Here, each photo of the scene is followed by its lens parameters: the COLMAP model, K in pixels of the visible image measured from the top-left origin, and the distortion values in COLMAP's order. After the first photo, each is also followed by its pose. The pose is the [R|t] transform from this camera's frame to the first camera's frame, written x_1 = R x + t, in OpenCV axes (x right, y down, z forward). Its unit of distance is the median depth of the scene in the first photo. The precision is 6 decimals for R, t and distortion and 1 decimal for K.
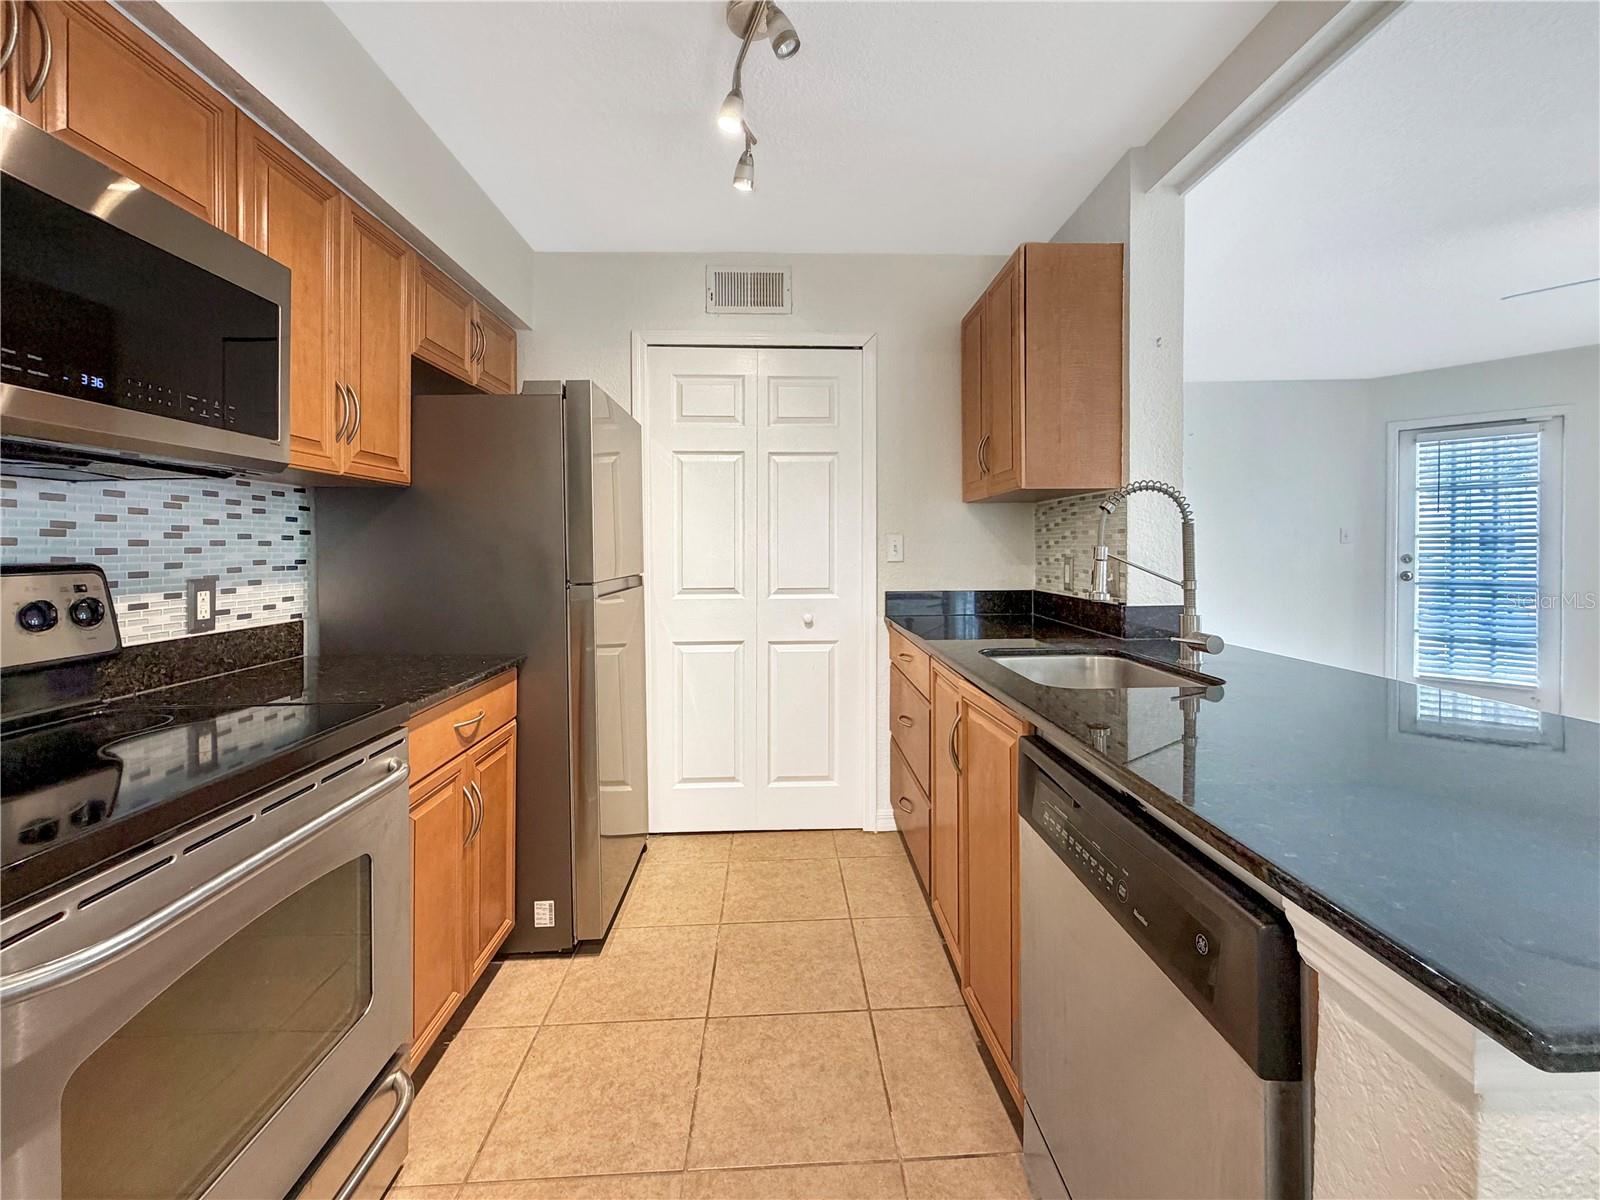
lens RADIAL K [[653.5, 0, 803.0], [0, 653.5, 543.9], [0, 0, 1]] dist [0.004413, -0.000744]
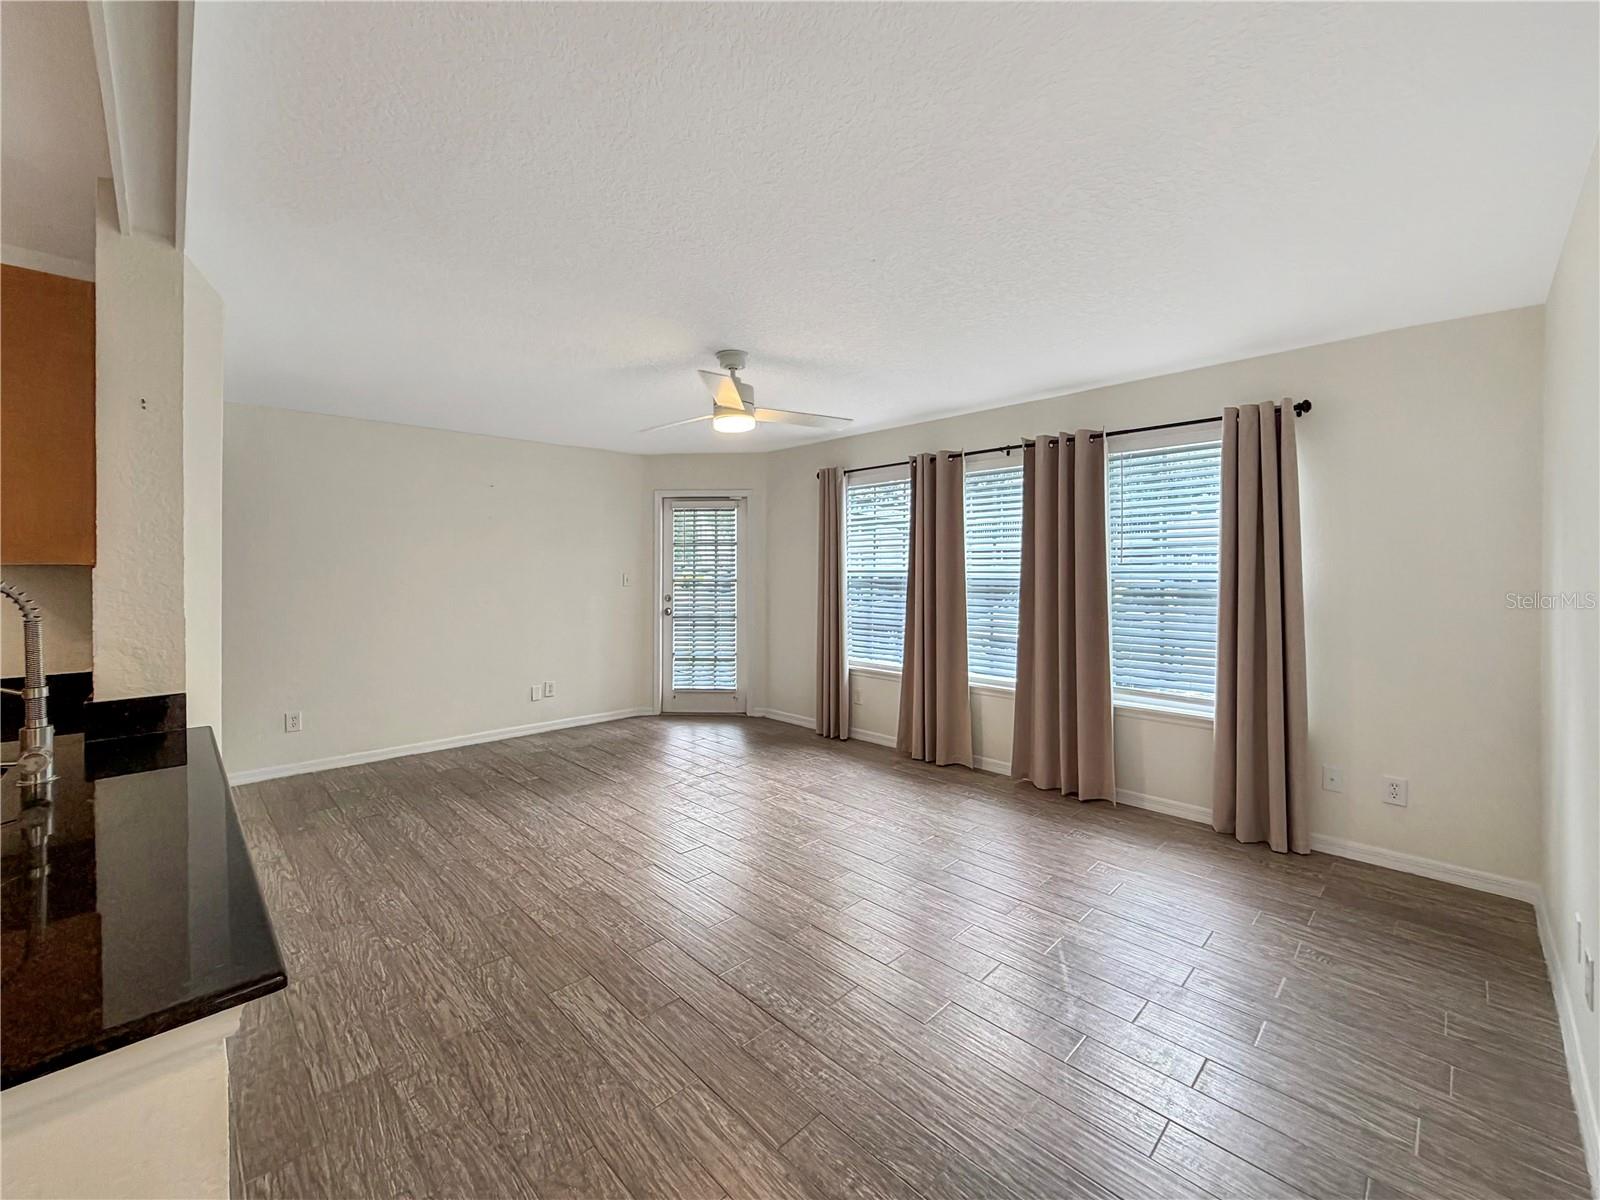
lens RADIAL K [[653.5, 0, 785.4], [0, 653.5, 571.8], [0, 0, 1]] dist [0.004413, -0.000744]
pose [[0.749181, 0.001111, 0.662365, 0.681492], [-0.004923, 0.999980, 0.003891, -0.095568], [-0.662347, -0.006176, 0.749171, -0.279165]]
